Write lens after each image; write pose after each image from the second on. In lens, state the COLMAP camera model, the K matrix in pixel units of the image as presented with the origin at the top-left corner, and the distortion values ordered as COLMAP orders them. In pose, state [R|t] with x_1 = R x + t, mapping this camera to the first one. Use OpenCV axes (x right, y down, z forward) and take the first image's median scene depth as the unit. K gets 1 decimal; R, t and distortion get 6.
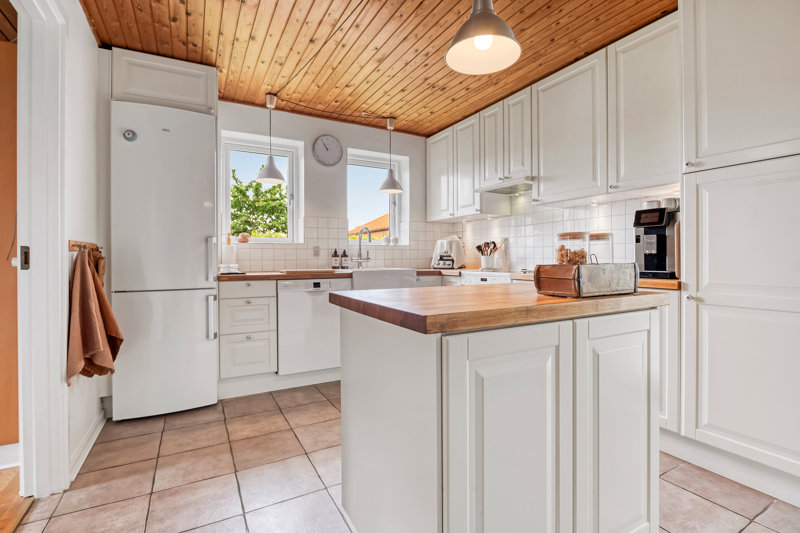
lens RADIAL K [[381.1, 0, 396.8], [0, 381.1, 260.6], [0, 0, 1]] dist [-0.001032, 0.002220]
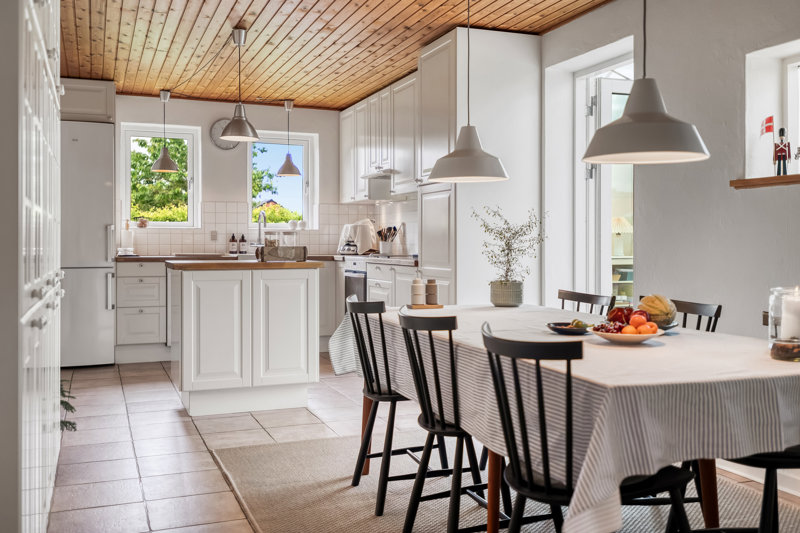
lens RADIAL K [[786.9, 0, 410.3], [0, 786.9, 256.8], [0, 0, 1]] dist [0.022204, 0.000000]
pose [[0.993574, 0.007073, -0.112967, 0.604516], [-0.005868, 0.999922, 0.011001, 0.004729], [0.113036, -0.010268, 0.993538, -1.123757]]
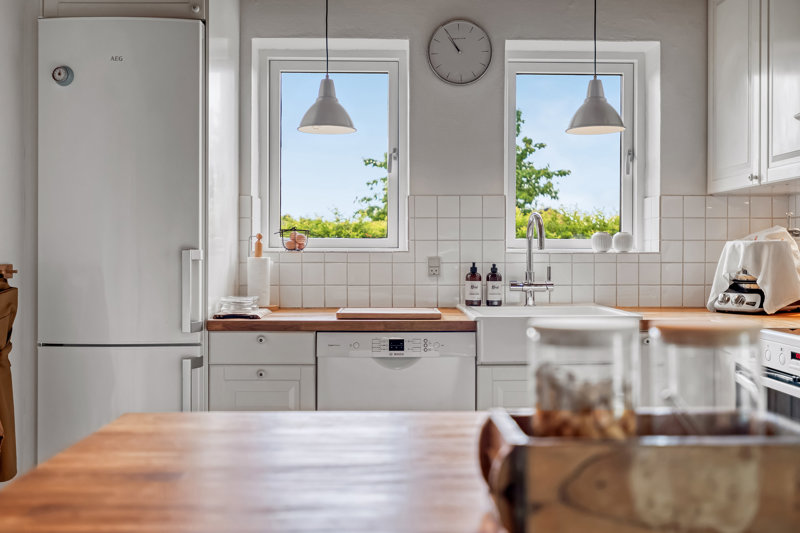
lens RADIAL K [[772.9, 0, 402.2], [0, 772.9, 261.2], [0, 0, 1]] dist [-0.005184, 0.000000]
pose [[0.889227, 0.009496, -0.457368, 0.218730], [-0.007246, 0.999951, 0.006673, -0.043634], [0.457409, -0.002620, 0.889253, 0.144894]]
